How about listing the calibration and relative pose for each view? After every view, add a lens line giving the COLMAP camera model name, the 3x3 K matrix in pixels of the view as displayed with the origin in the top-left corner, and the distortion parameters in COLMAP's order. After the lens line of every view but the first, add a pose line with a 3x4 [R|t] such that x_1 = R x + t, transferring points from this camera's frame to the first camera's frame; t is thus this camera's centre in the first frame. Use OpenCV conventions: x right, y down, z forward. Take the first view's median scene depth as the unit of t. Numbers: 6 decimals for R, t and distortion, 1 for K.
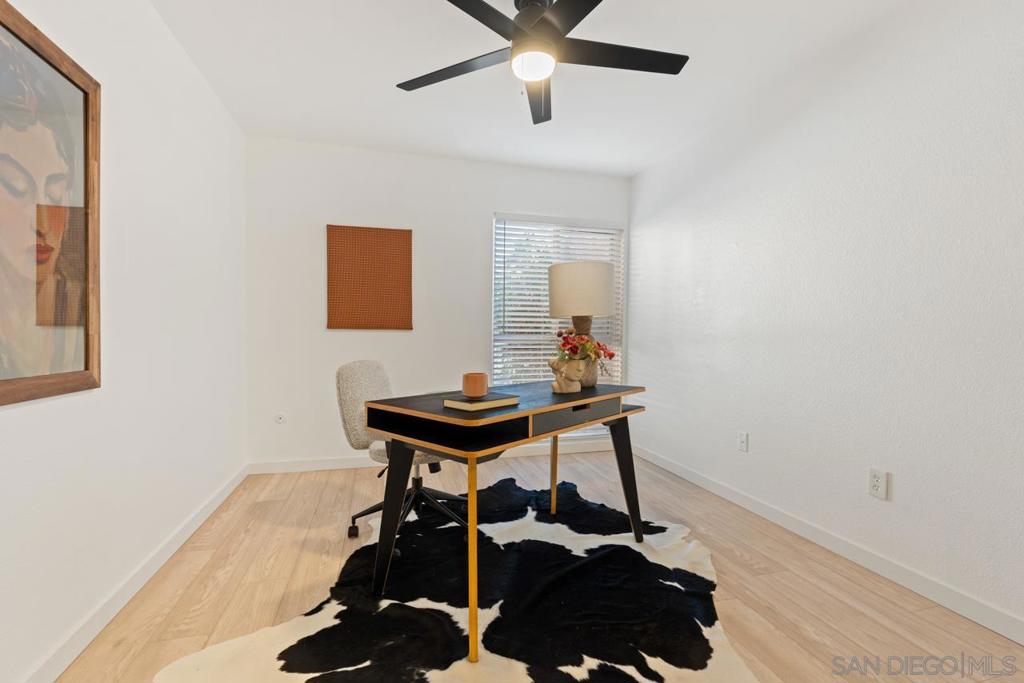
lens RADIAL K [[456.6, 0, 508.8], [0, 456.6, 343.2], [0, 0, 1]] dist [-0.010014, 0.002755]
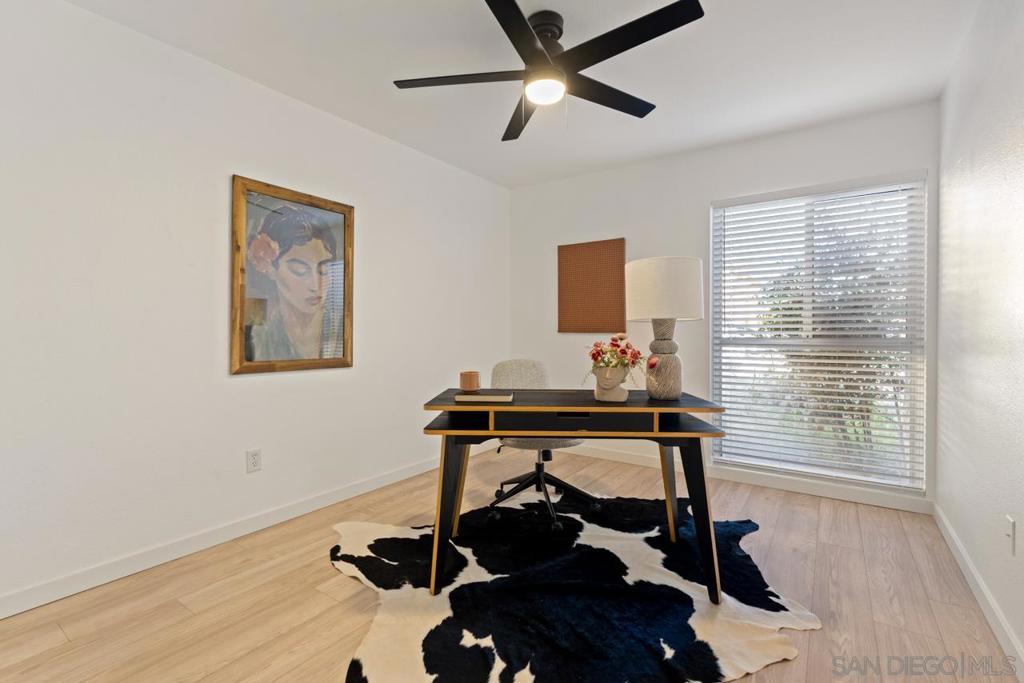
lens RADIAL K [[456.6, 0, 507.3], [0, 456.6, 335.5], [0, 0, 1]] dist [-0.010014, 0.002755]
pose [[0.628772, -0.001944, -0.777587, 0.690632], [-0.013166, 0.999827, -0.013146, -0.012444], [0.777478, 0.018504, 0.628637, 0.220864]]
